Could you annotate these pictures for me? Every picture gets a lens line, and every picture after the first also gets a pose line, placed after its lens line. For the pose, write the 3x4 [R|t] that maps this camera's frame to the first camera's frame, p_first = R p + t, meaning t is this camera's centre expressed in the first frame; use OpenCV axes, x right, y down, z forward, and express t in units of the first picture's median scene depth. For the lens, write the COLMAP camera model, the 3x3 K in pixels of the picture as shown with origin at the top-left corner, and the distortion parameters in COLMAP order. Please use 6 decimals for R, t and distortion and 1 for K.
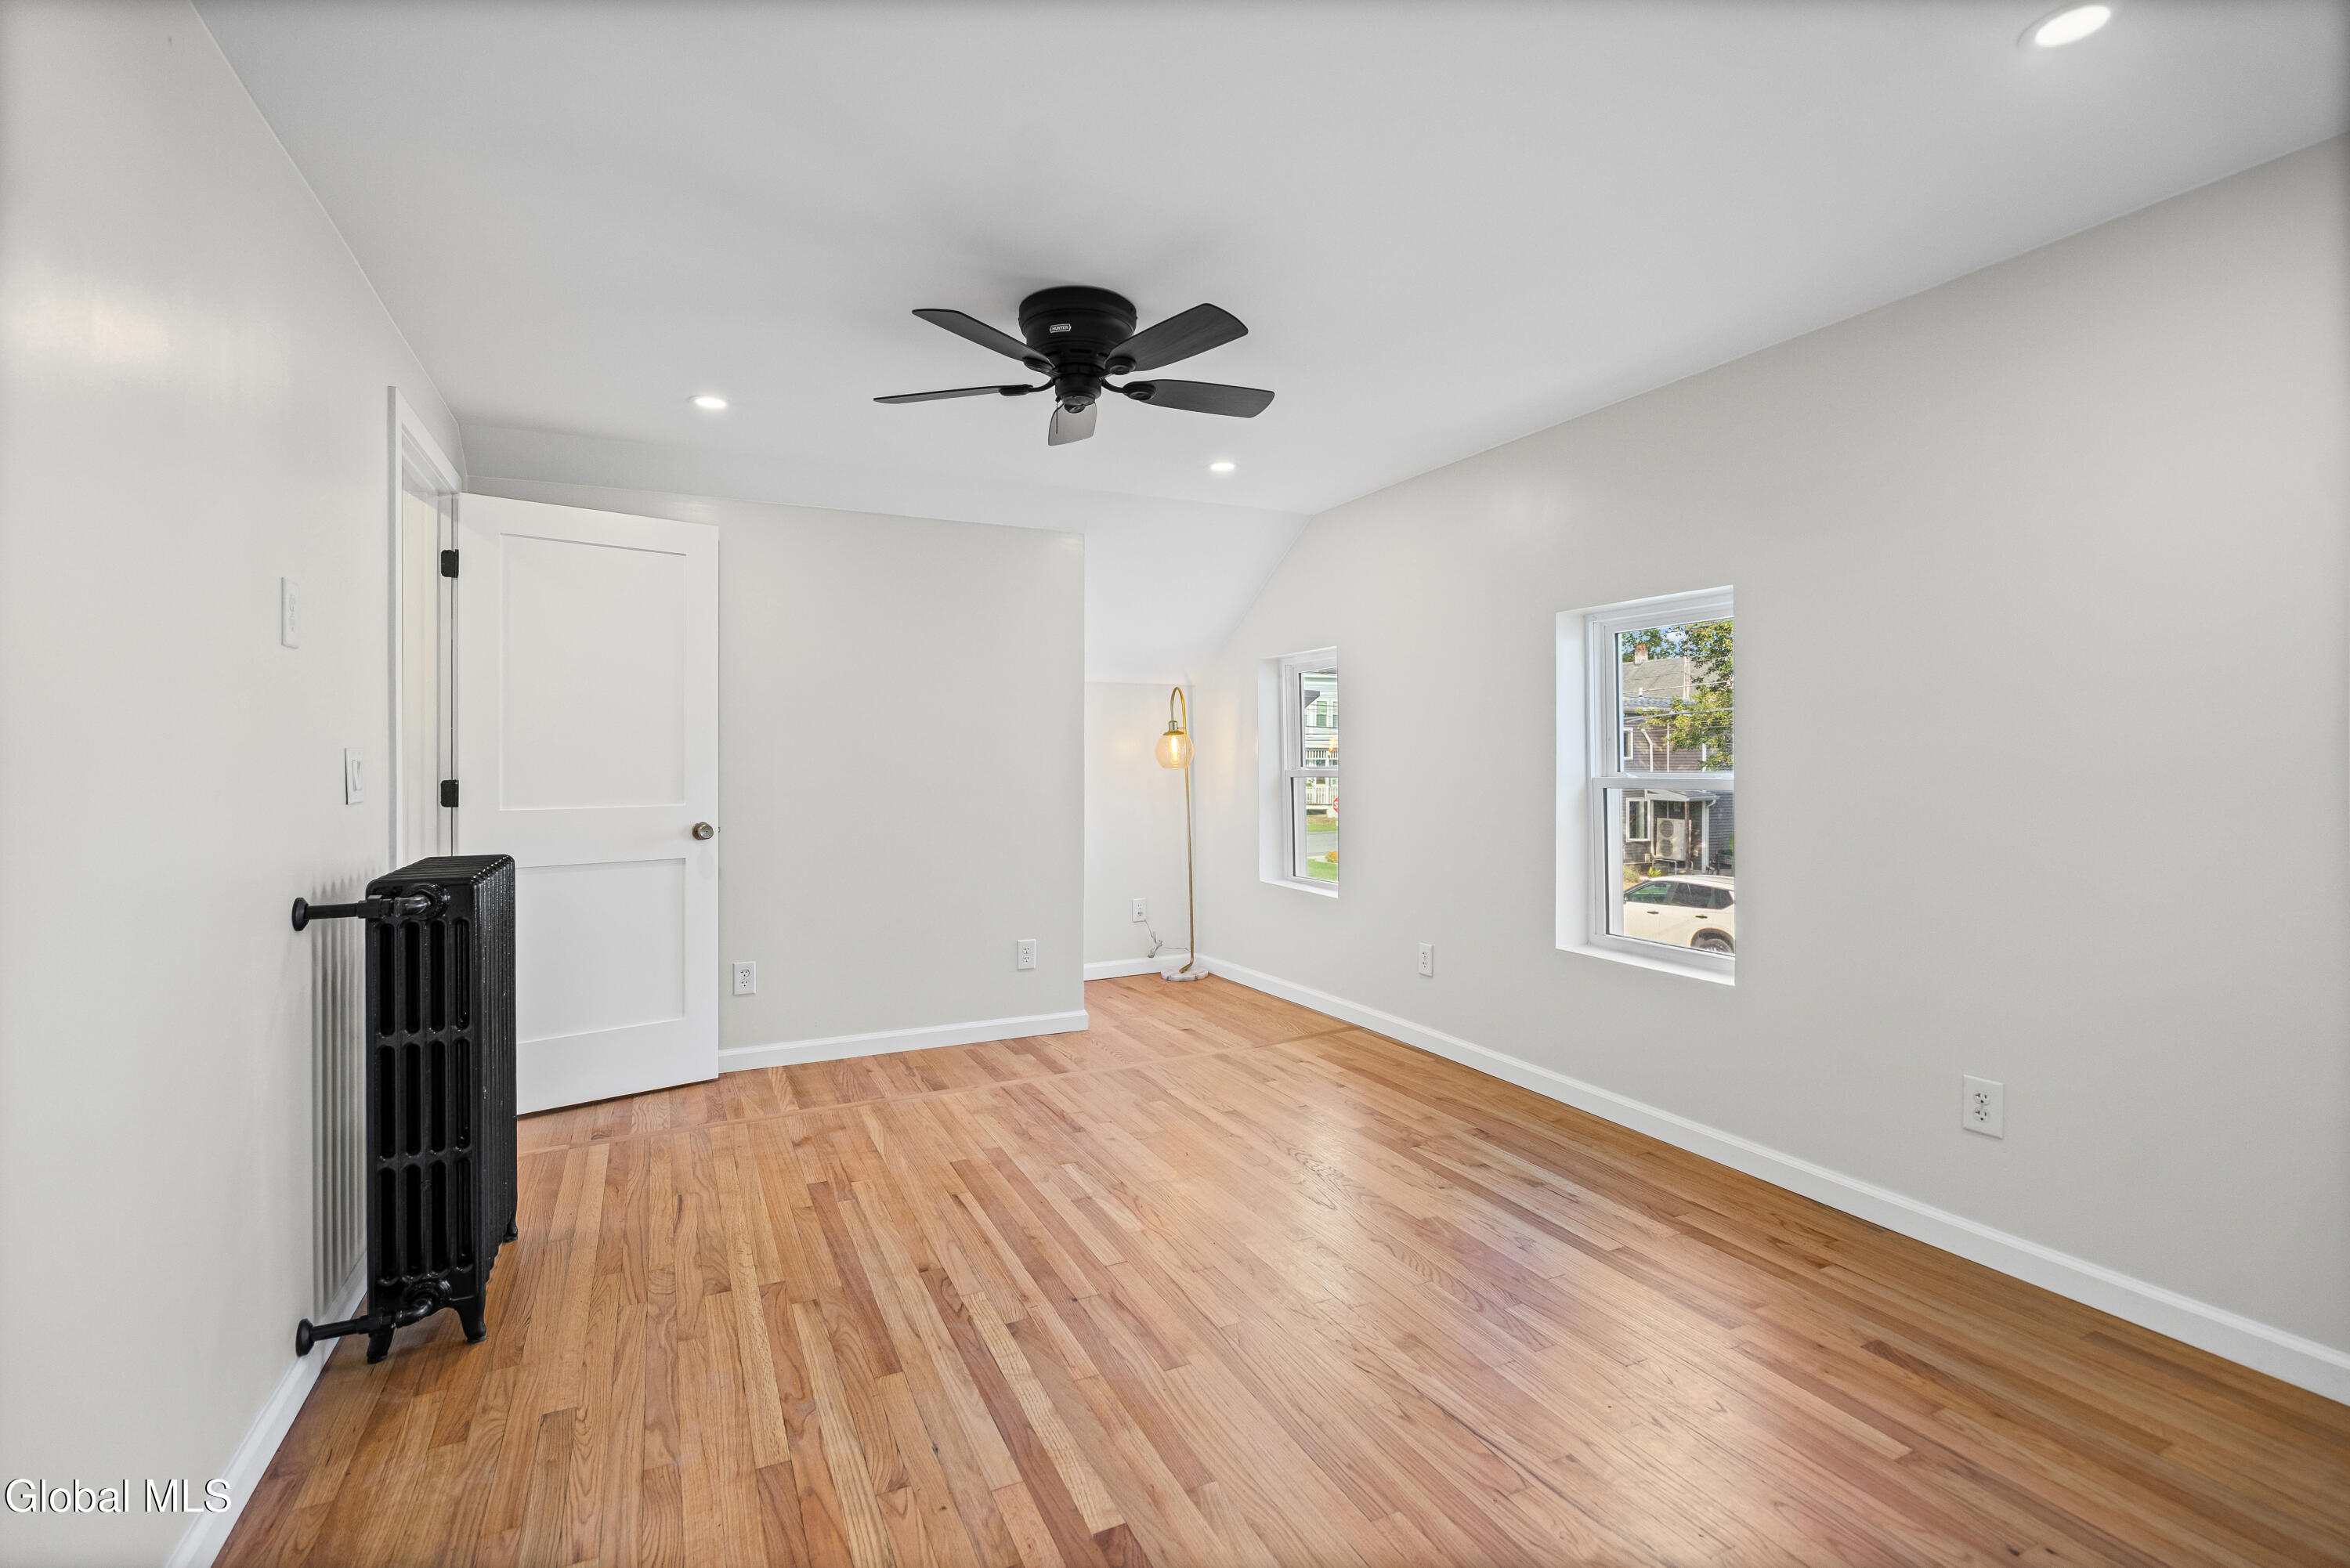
lens RADIAL K [[1067.3, 0, 1161.3], [0, 1067.3, 765.2], [0, 0, 1]] dist [-0.003203, 0.003404]
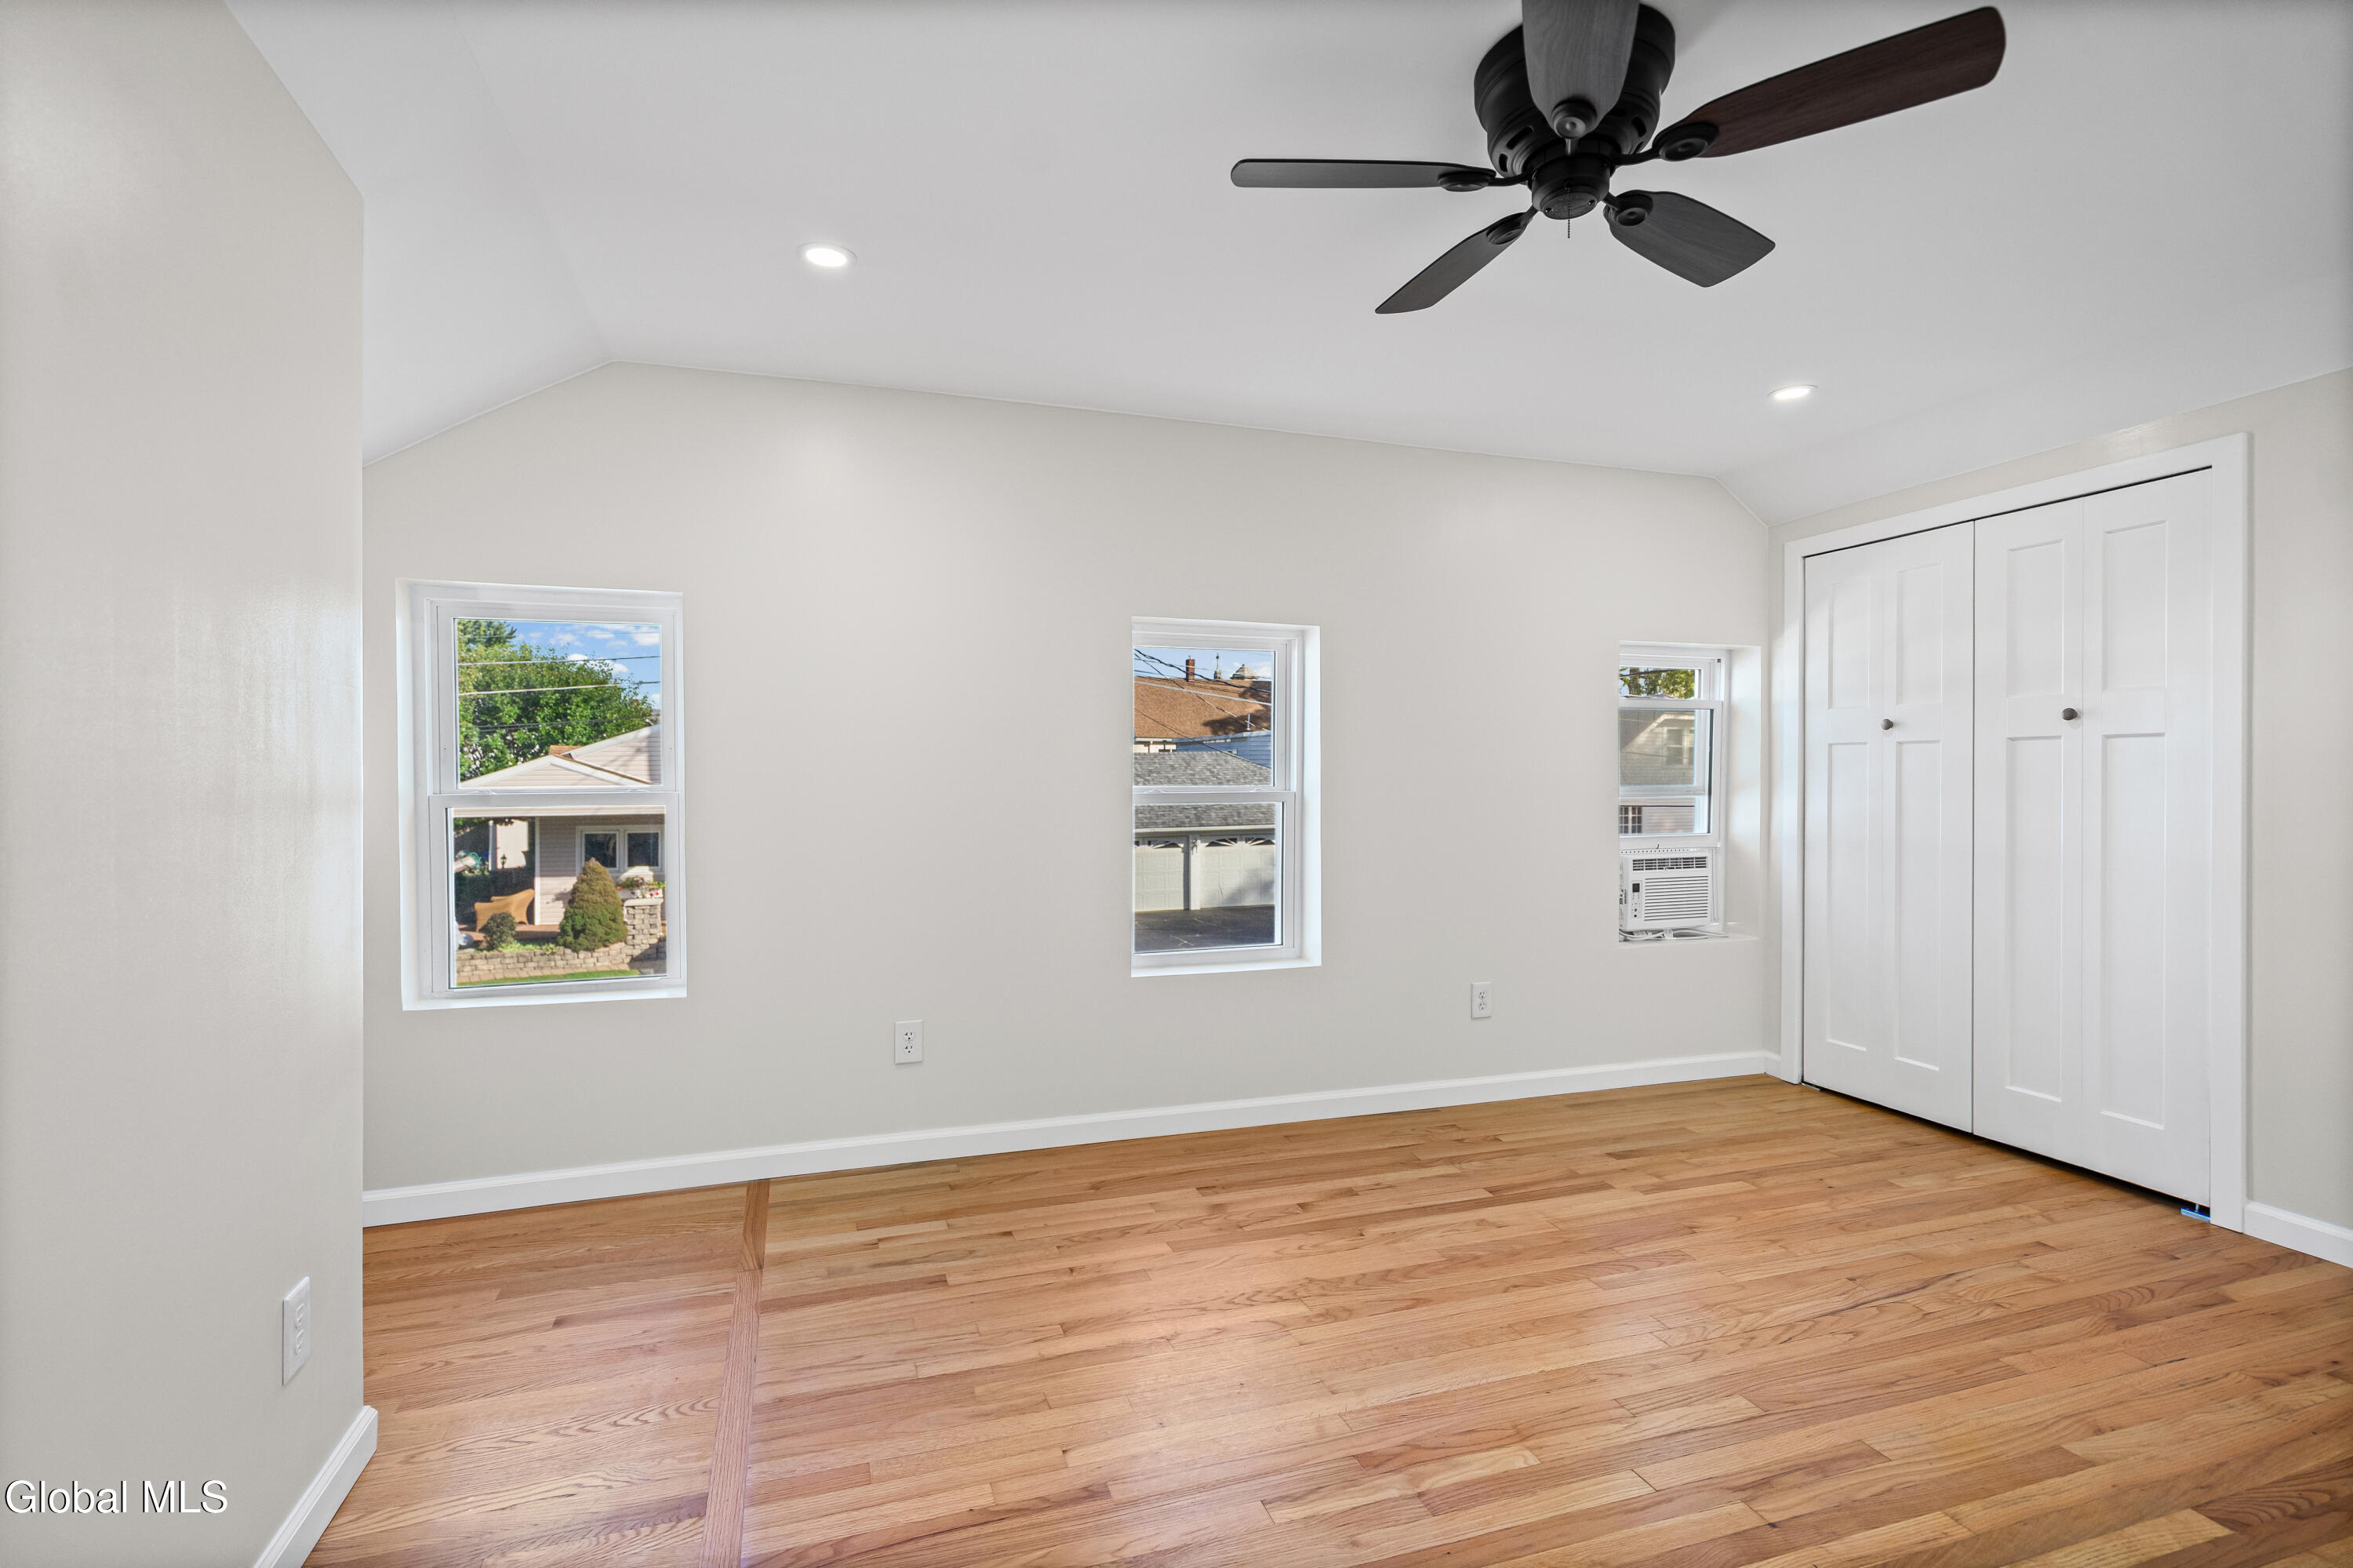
lens RADIAL K [[1068.7, 0, 1160.9], [0, 1068.7, 785.6], [0, 0, 1]] dist [-0.003203, 0.003404]
pose [[0.130126, -0.009410, 0.991453, -0.677437], [0.006256, 0.999943, 0.008669, -0.001451], [-0.991478, 0.005074, 0.130177, 1.059467]]
